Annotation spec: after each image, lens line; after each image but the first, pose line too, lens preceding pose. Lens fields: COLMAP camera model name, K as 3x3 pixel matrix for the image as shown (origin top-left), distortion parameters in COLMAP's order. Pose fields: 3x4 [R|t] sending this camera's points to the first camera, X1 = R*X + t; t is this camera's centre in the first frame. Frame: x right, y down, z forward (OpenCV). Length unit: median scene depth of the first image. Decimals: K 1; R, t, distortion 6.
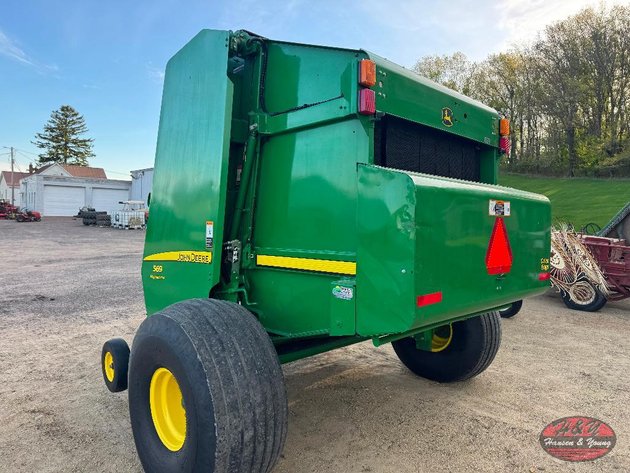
lens RADIAL K [[457.9, 0, 315.0], [0, 457.9, 236.5], [0, 0, 1]] dist [0.034931, -0.003659]
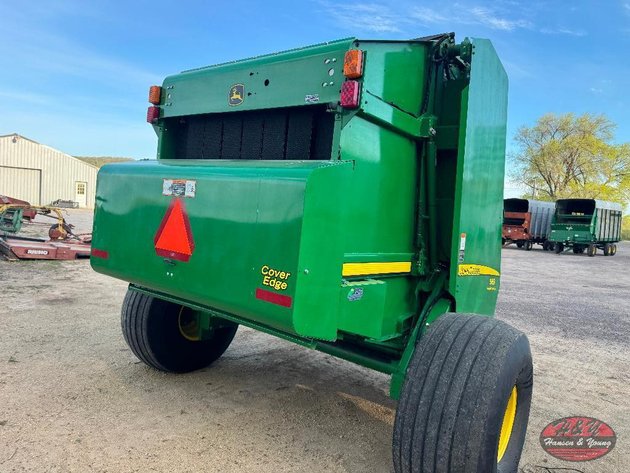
lens RADIAL K [[457.9, 0, 315.0], [0, 457.9, 236.5], [0, 0, 1]] dist [0.034931, -0.003659]
pose [[0.112090, 0.047982, -0.992539, 1.241596], [-0.122483, 0.991884, 0.034118, -0.027235], [0.986121, 0.117745, 0.117057, 1.080900]]
